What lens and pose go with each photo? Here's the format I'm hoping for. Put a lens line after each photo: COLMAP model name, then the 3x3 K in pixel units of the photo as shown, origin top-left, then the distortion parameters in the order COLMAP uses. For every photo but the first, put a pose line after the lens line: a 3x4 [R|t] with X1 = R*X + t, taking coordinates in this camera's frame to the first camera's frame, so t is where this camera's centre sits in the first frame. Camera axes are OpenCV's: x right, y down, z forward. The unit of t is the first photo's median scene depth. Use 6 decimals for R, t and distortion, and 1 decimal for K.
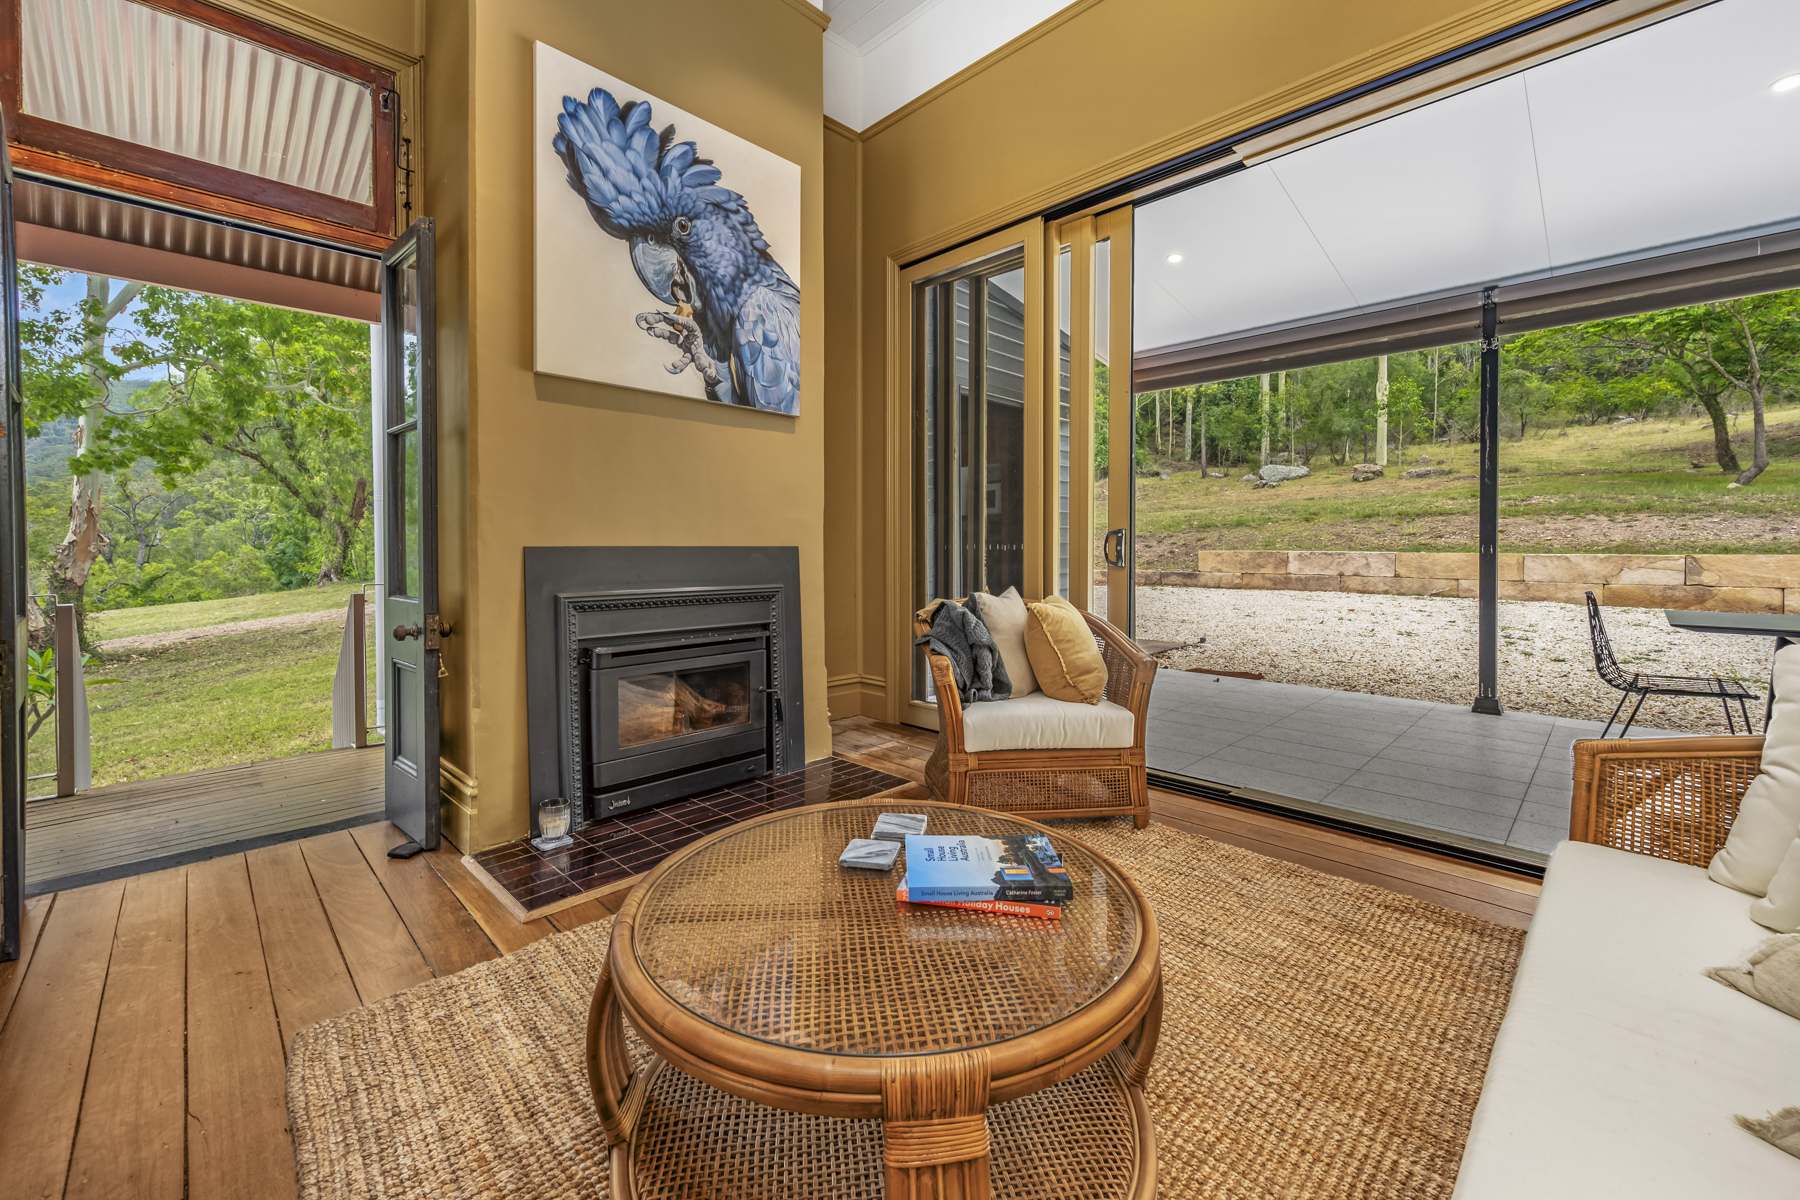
lens RADIAL K [[722.8, 0, 917.1], [0, 722.8, 554.7], [0, 0, 1]] dist [-0.002666, 0.001661]
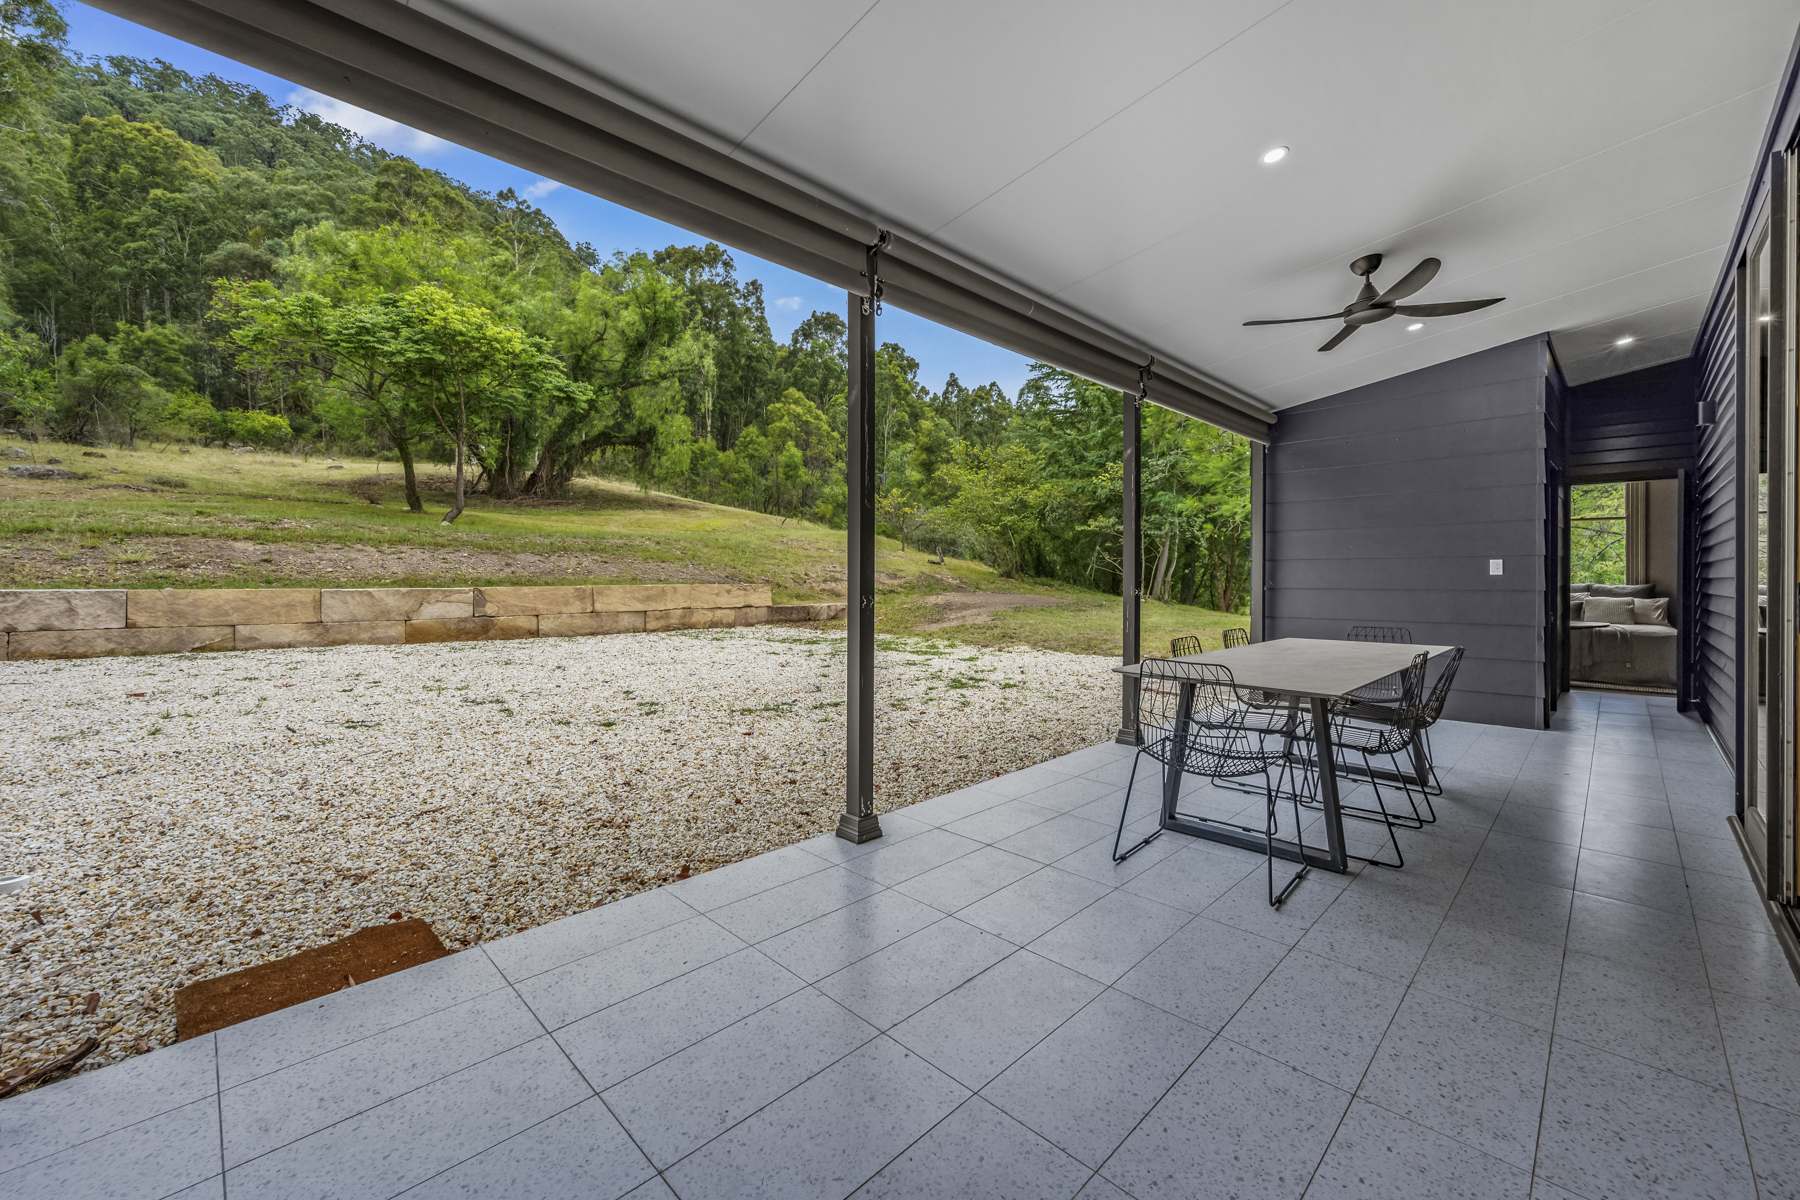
lens RADIAL K [[722.8, 0, 897.7], [0, 722.8, 578.3], [0, 0, 1]] dist [-0.002666, 0.001661]
pose [[0.023478, -0.004001, 0.999716, 0.104935], [0.009251, 0.999950, 0.003784, -0.032264], [-0.999682, 0.009160, 0.023514, 0.989728]]
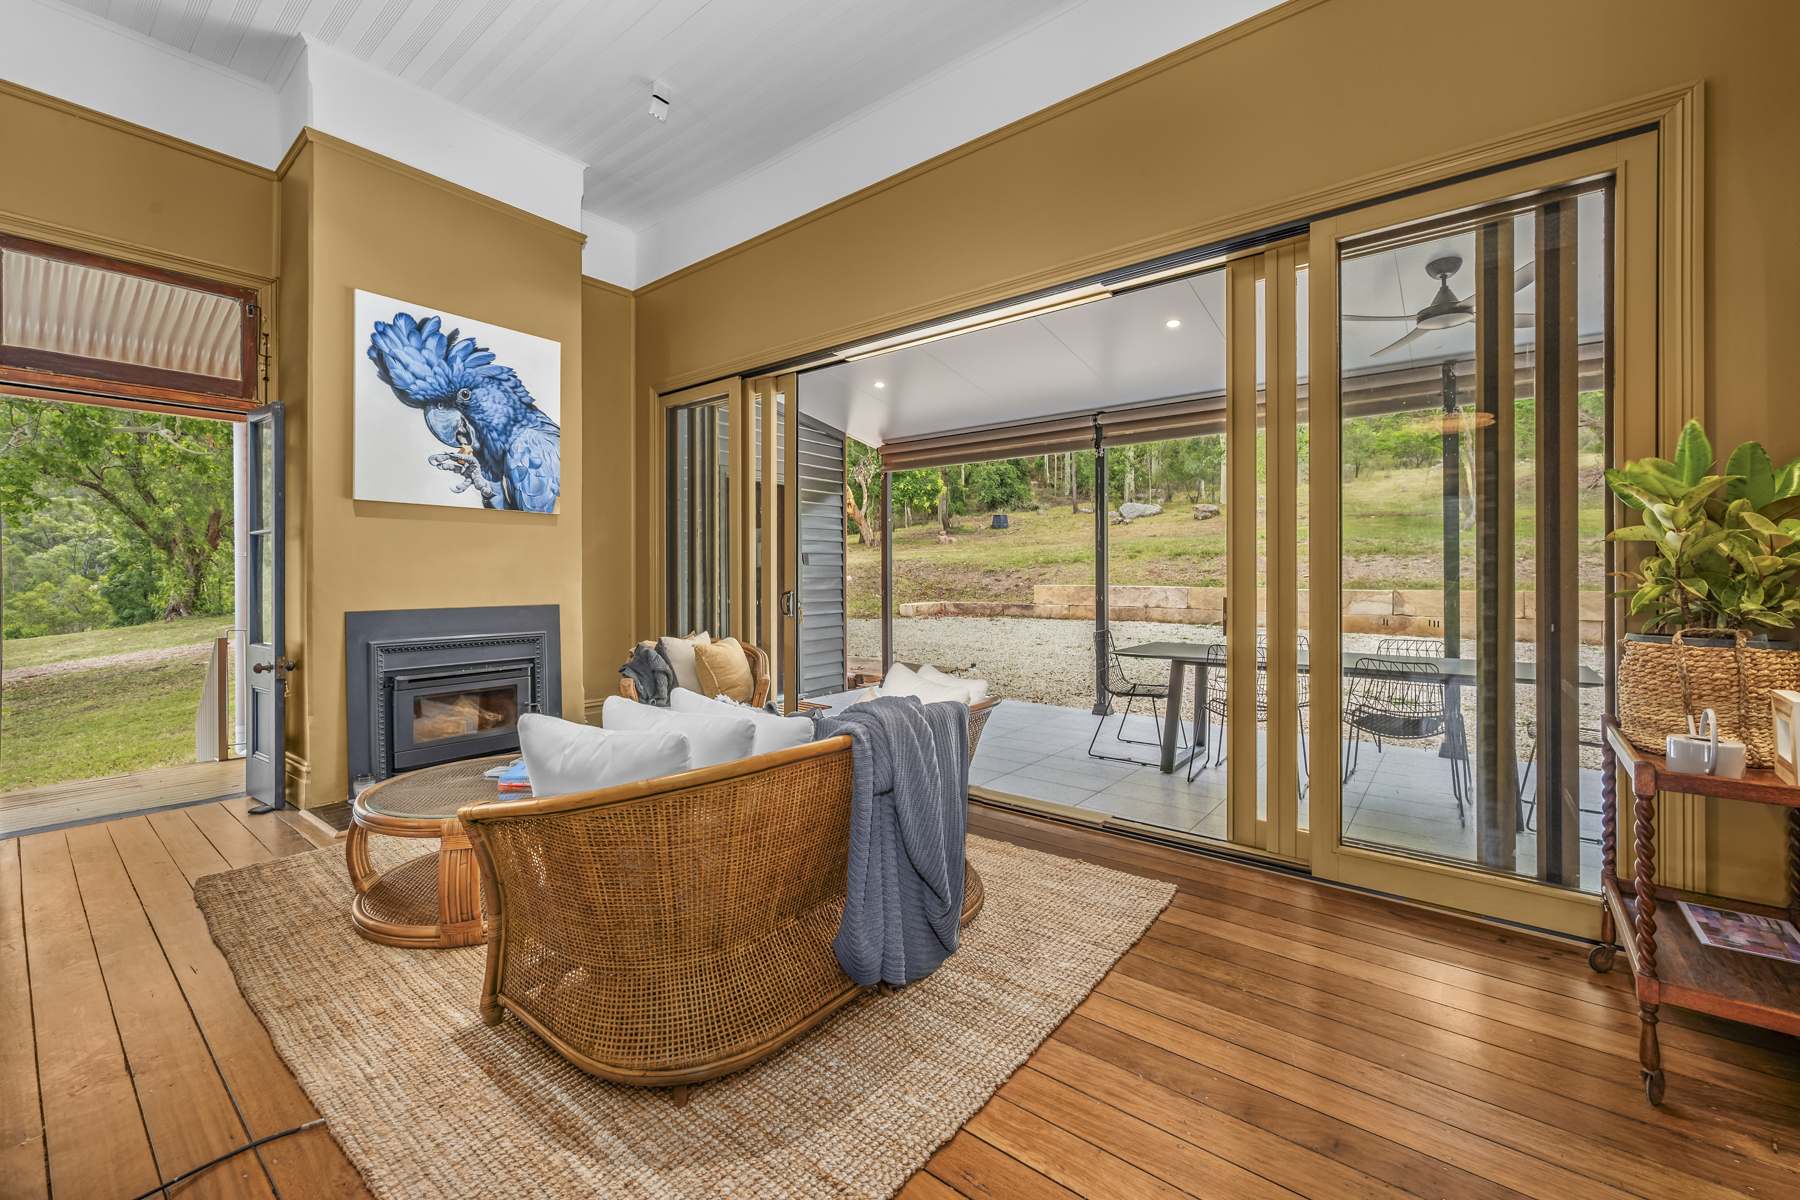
lens RADIAL K [[722.8, 0, 899.8], [0, 722.8, 573.7], [0, 0, 1]] dist [-0.002666, 0.001661]
pose [[0.994540, -0.000485, 0.104359, 0.267451], [0.001757, 0.999925, -0.012098, -0.040088], [-0.104346, 0.012215, 0.994466, -0.373333]]
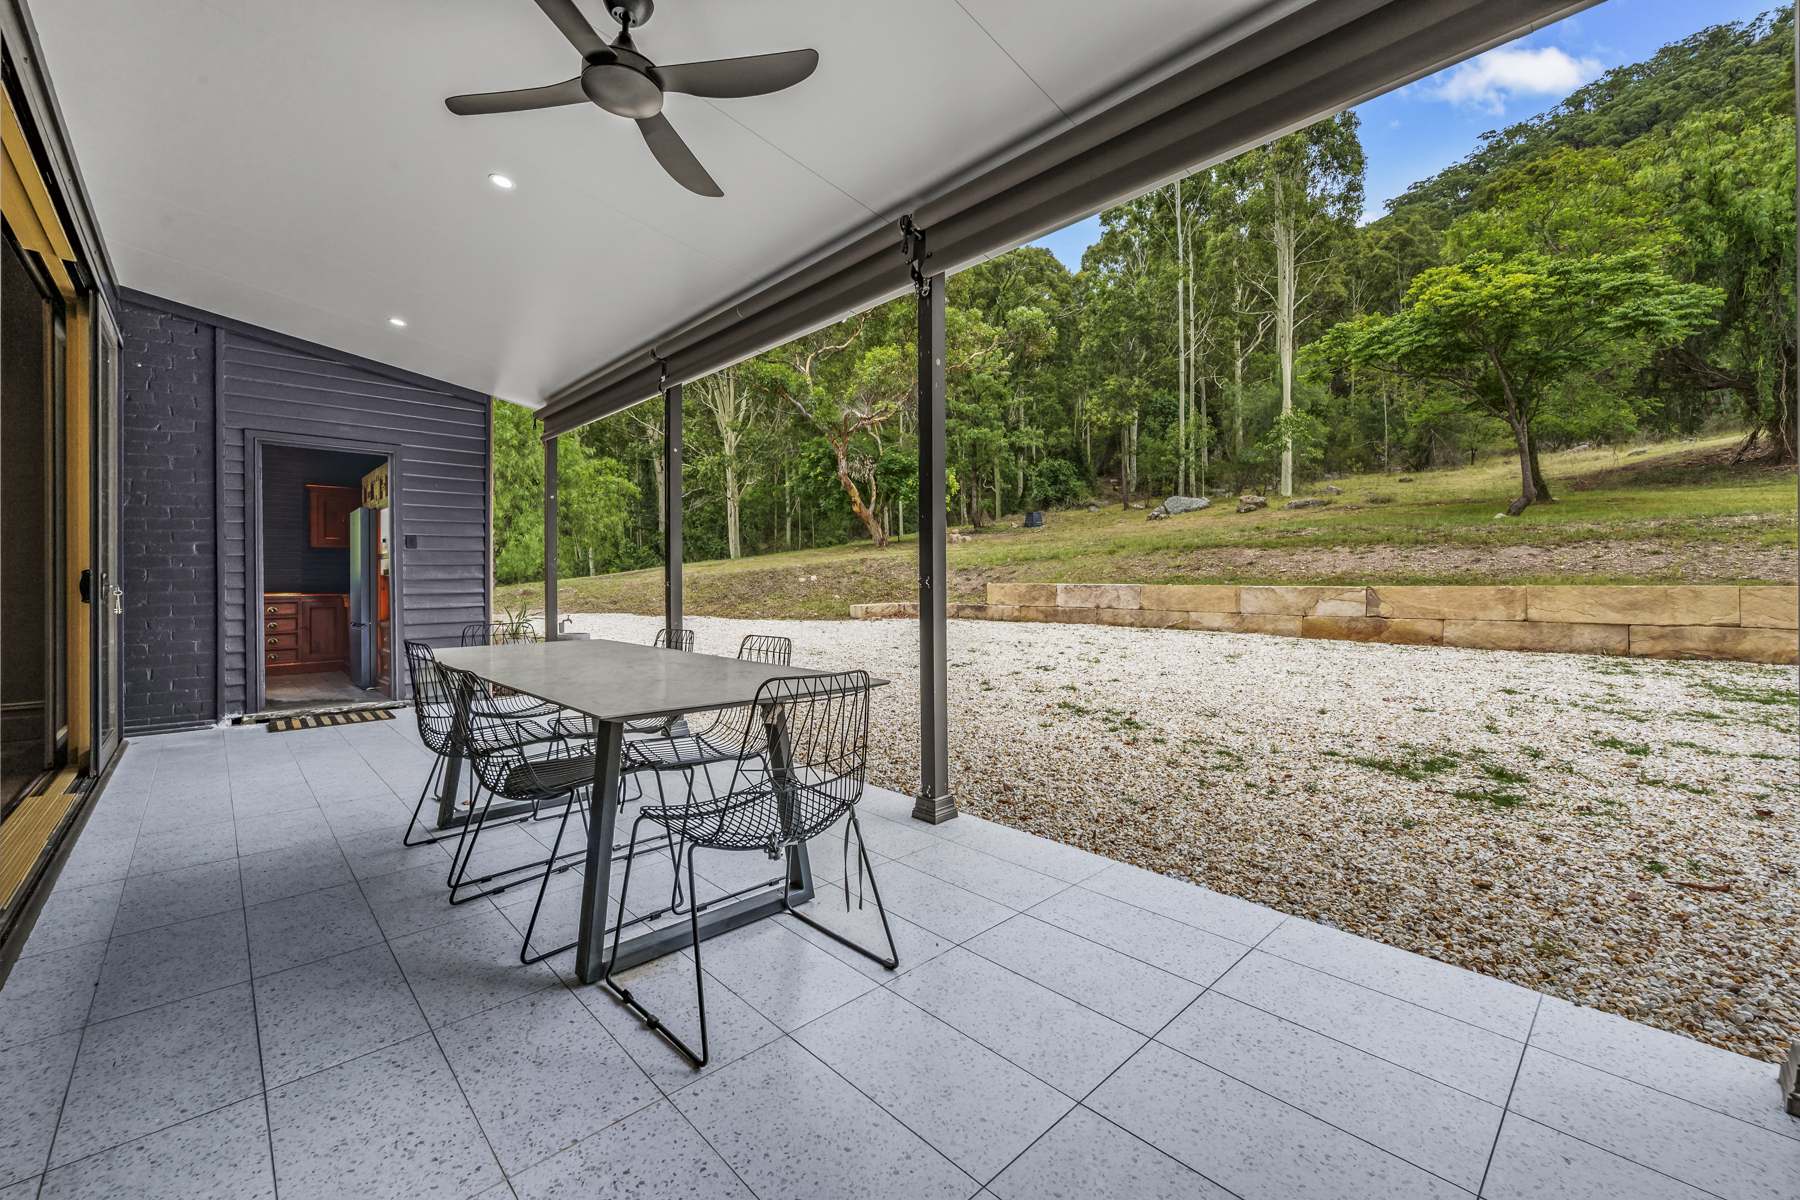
lens RADIAL K [[722.8, 0, 900.1], [0, 722.8, 589.9], [0, 0, 1]] dist [-0.002666, 0.001661]
pose [[0.999333, -0.003777, -0.036313, 1.226201], [0.003900, 0.999987, 0.003308, -0.003475], [0.036300, -0.003448, 0.999335, -0.074041]]
